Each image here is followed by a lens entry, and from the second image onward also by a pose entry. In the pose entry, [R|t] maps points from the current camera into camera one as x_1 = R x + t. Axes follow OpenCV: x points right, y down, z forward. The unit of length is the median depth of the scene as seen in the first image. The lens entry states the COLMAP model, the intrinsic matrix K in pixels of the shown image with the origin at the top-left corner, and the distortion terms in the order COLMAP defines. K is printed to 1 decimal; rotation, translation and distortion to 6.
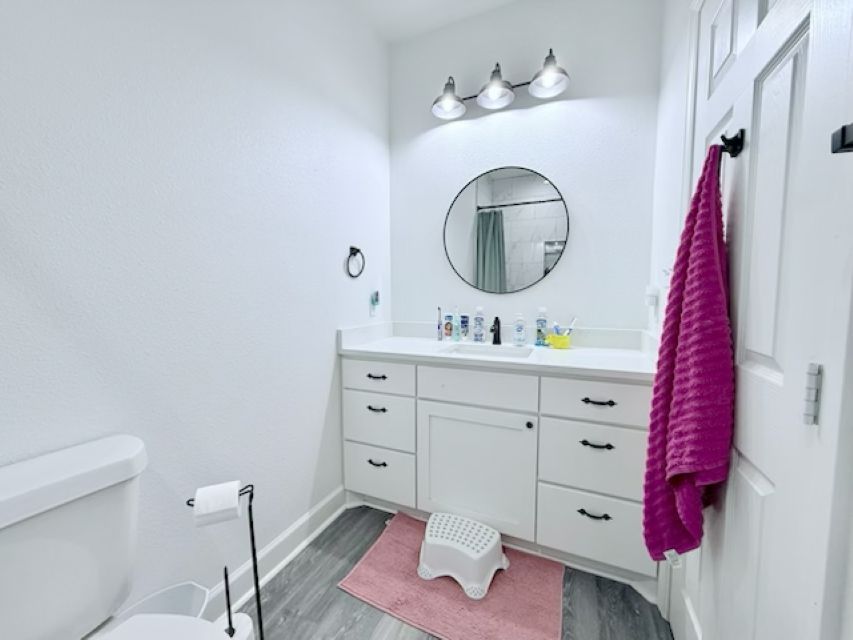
lens RADIAL K [[339.6, 0, 423.2], [0, 339.6, 317.3], [0, 0, 1]] dist [-0.002297, 0.000396]
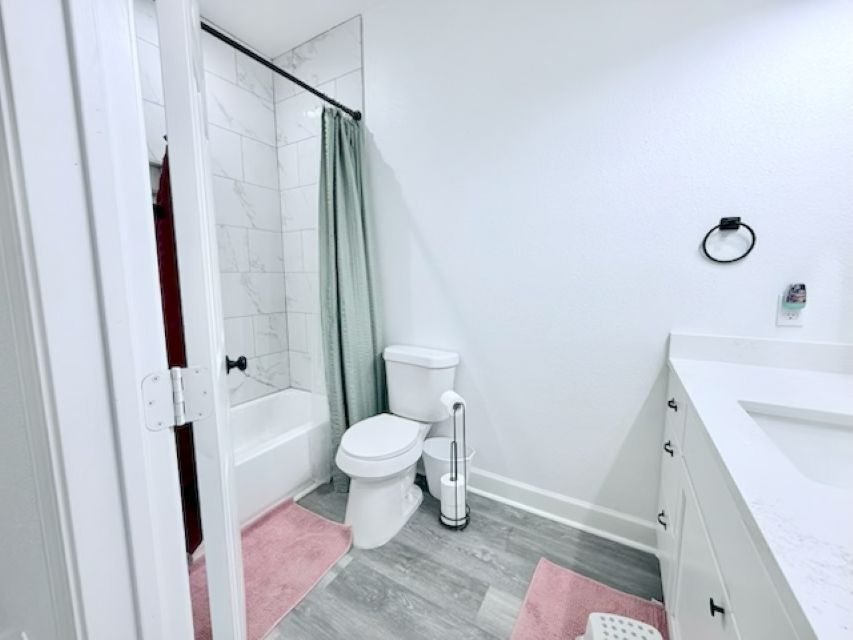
lens RADIAL K [[339.6, 0, 422.9], [0, 339.6, 316.7], [0, 0, 1]] dist [-0.002297, 0.000396]
pose [[-0.112196, 0.120246, -0.986384, 0.662610], [-0.057192, 0.990224, 0.127220, -0.077977], [0.992039, 0.070687, -0.104222, 0.587192]]
